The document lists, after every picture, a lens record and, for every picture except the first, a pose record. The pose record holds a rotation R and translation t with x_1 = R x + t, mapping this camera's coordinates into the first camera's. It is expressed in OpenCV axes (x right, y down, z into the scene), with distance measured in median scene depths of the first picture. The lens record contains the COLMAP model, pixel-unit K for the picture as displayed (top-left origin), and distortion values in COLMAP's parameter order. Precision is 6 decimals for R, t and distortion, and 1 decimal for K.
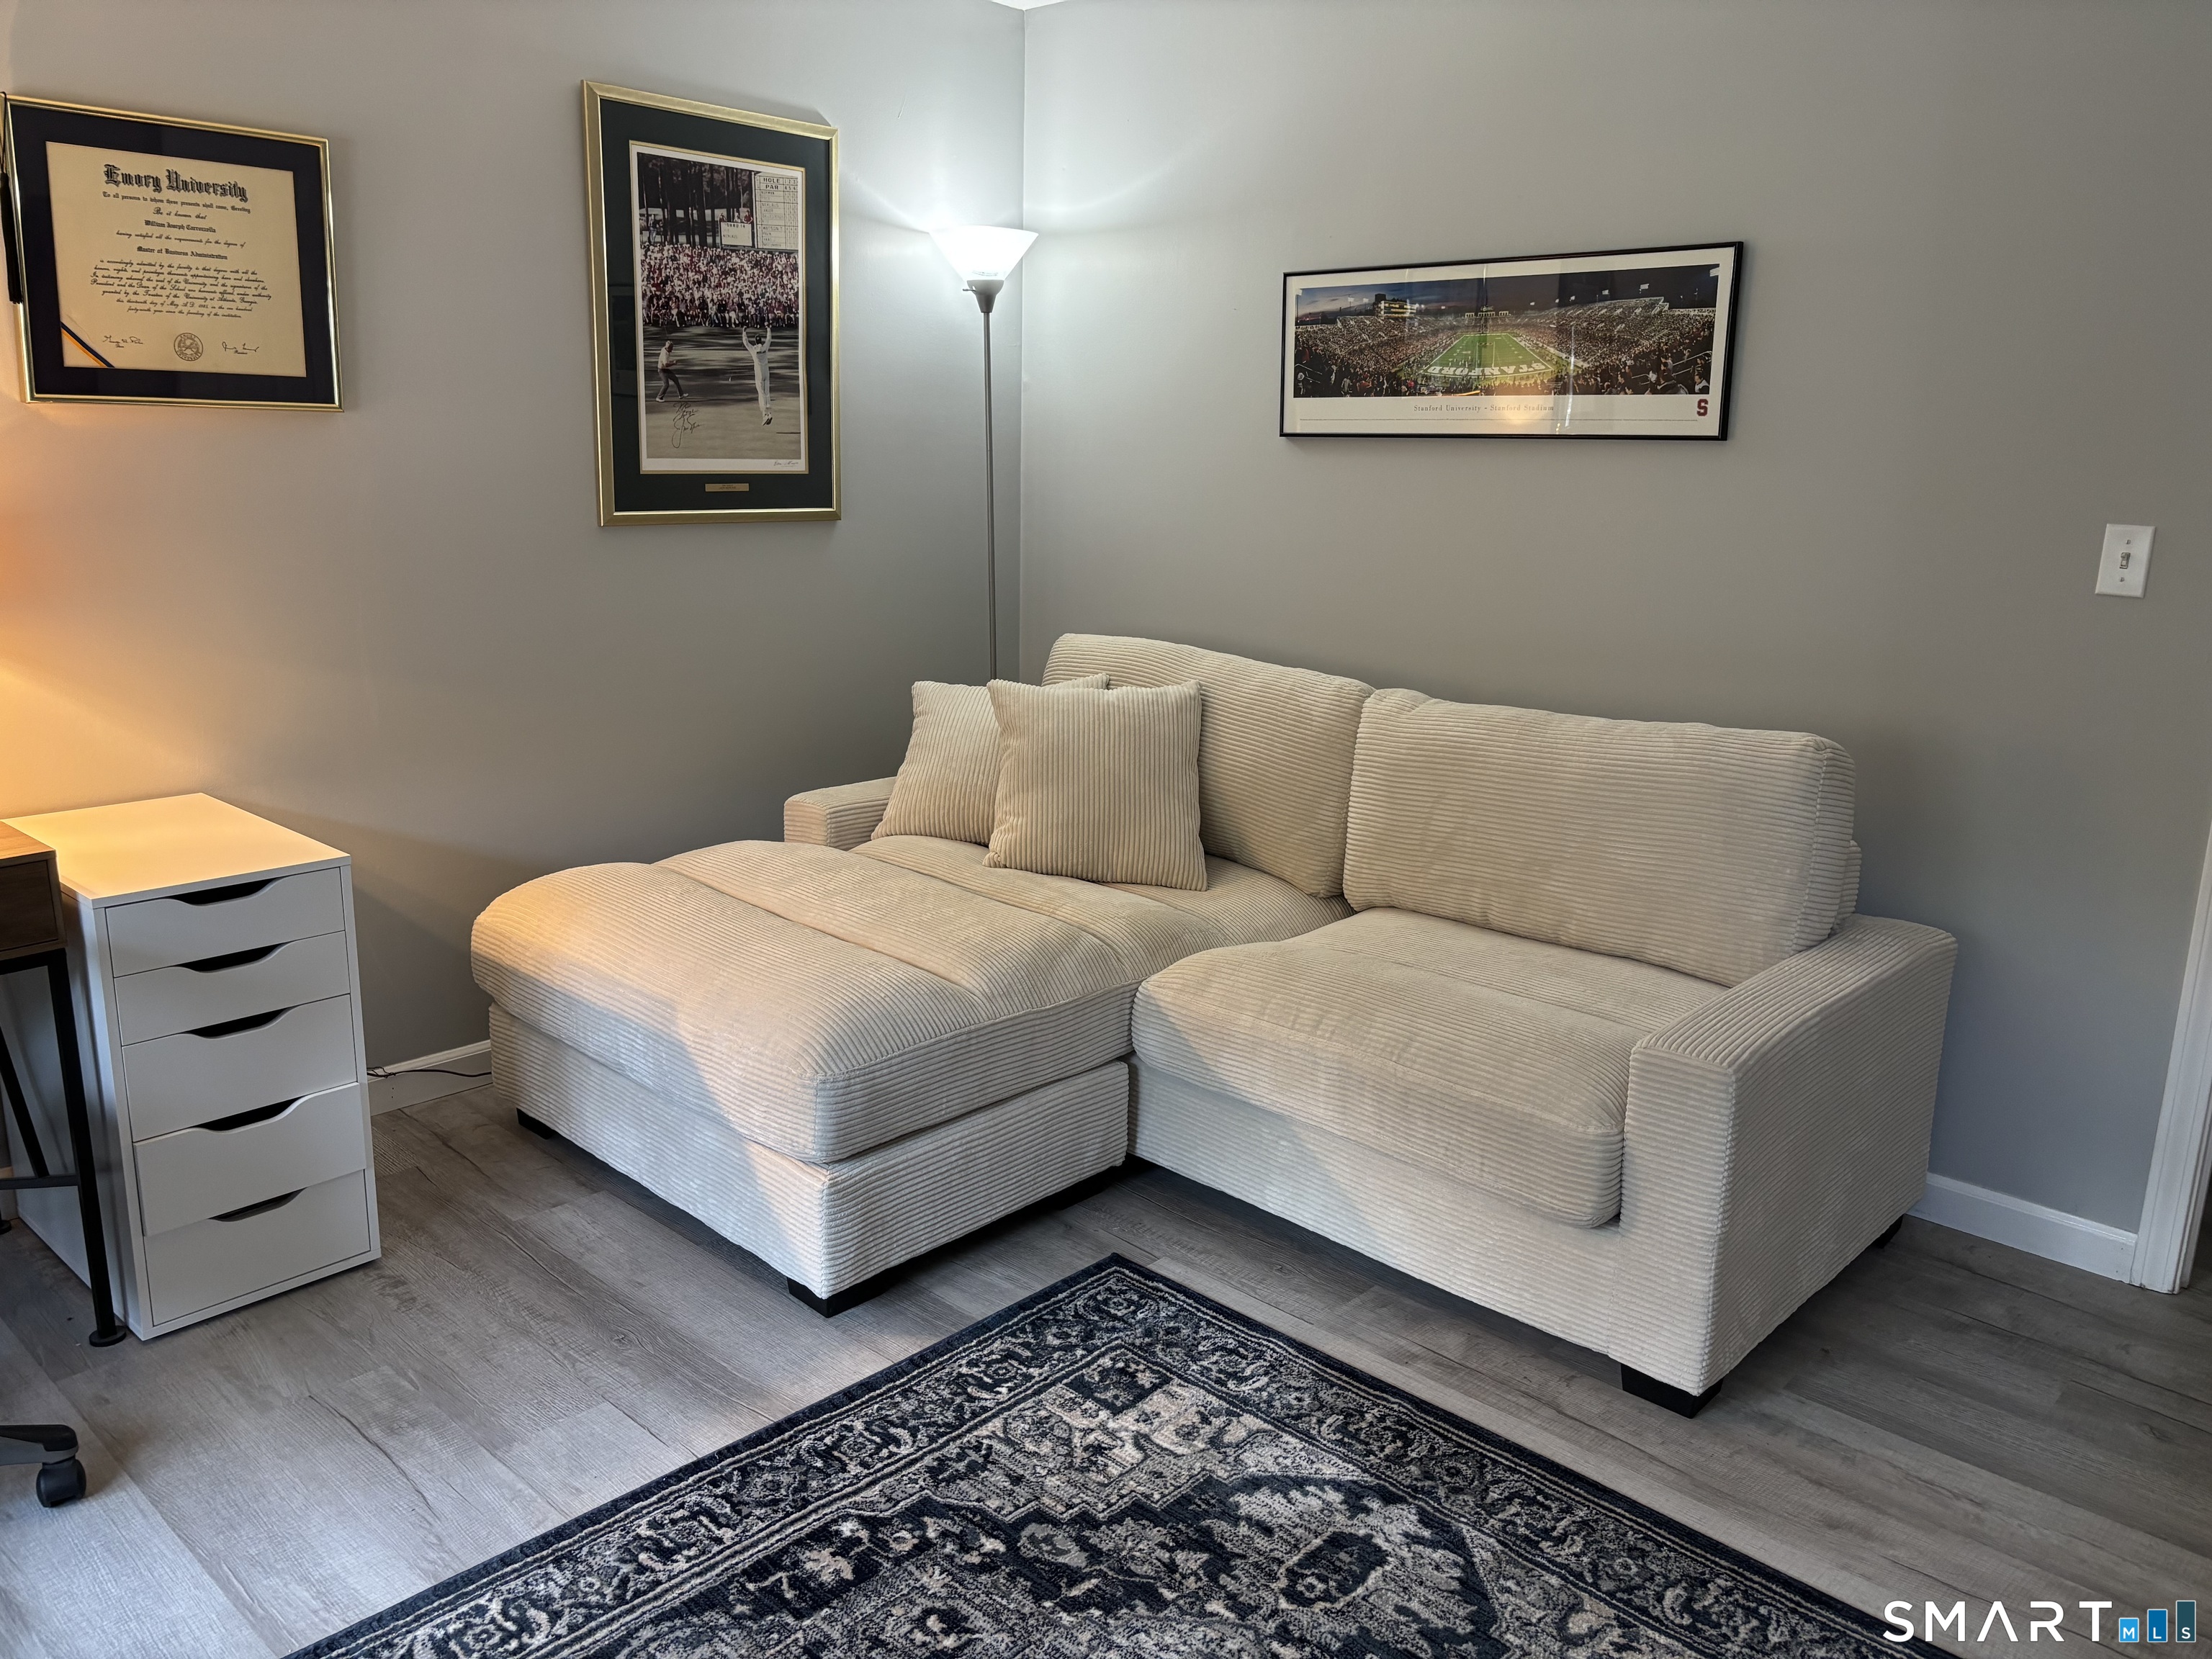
lens RADIAL K [[1666.9, 0, 1127.1], [0, 1666.9, 825.3], [0, 0, 1]] dist [0.054105, -0.064799]
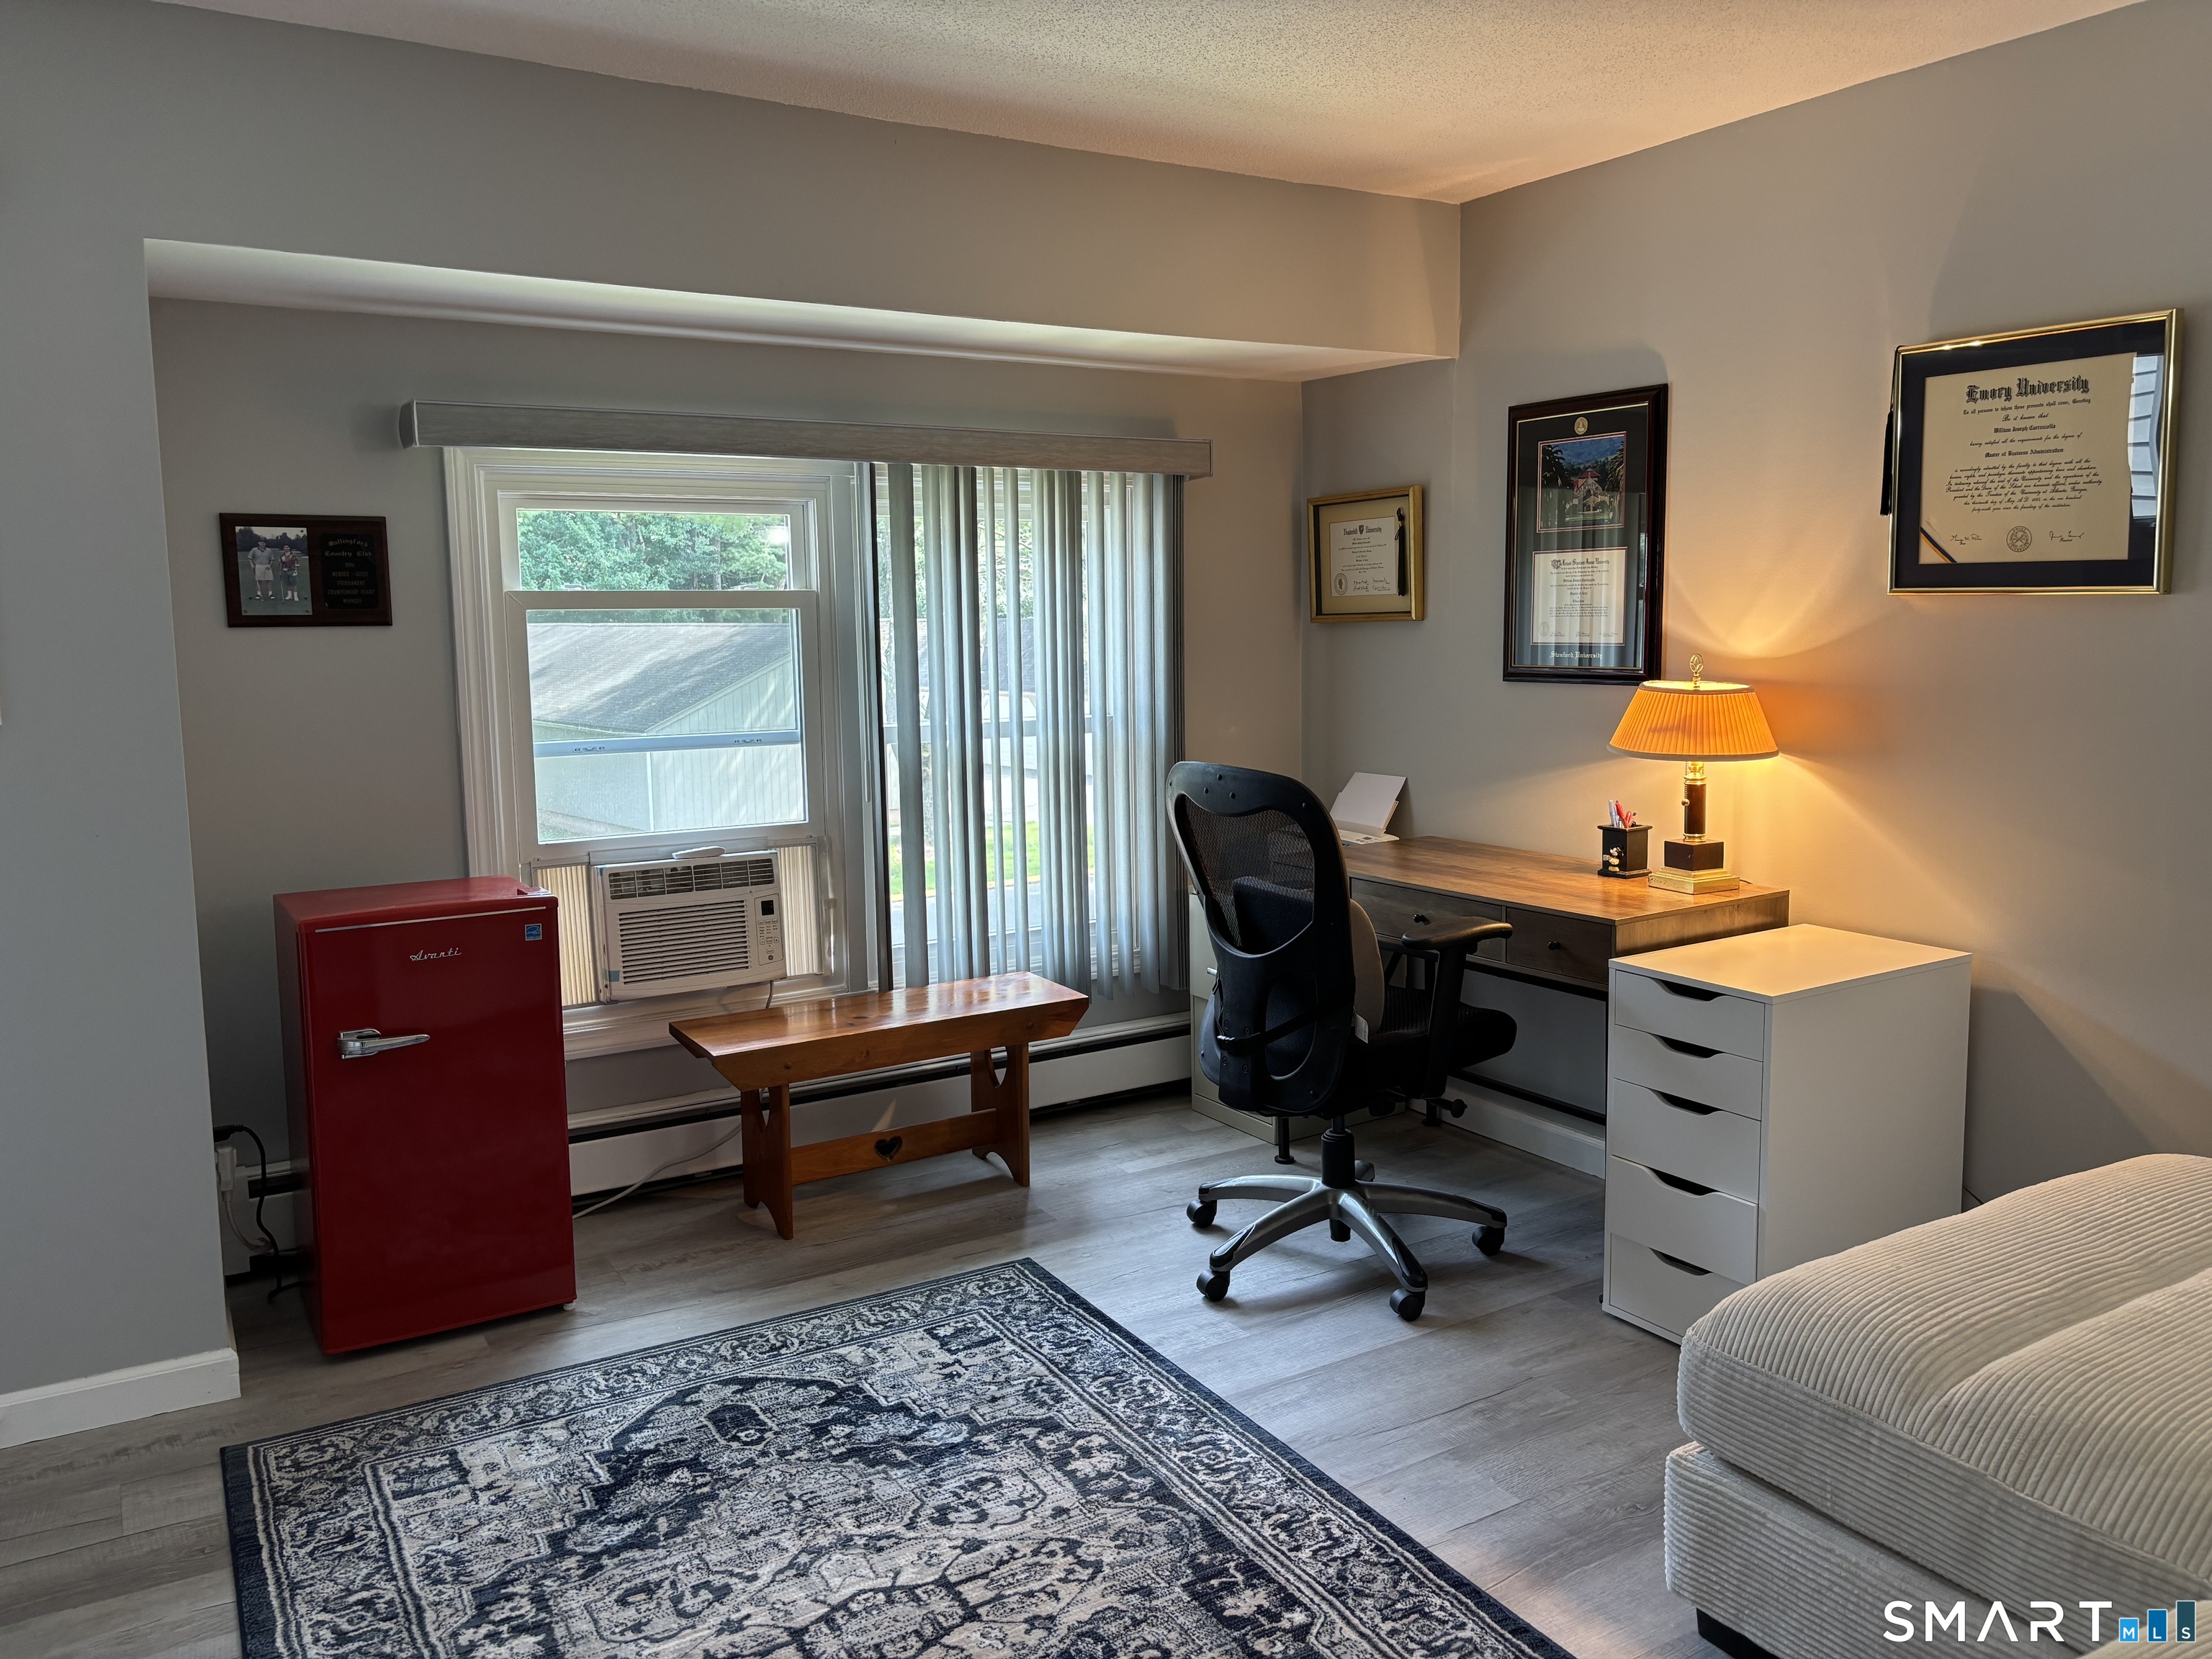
lens RADIAL K [[1666.9, 0, 1128.6], [0, 1666.9, 829.1], [0, 0, 1]] dist [0.054105, -0.064799]
pose [[-0.271643, 0.104824, -0.956672, 0.654752], [-0.224849, 0.959627, 0.168993, -0.169702], [0.935763, 0.261013, -0.237107, 0.811420]]
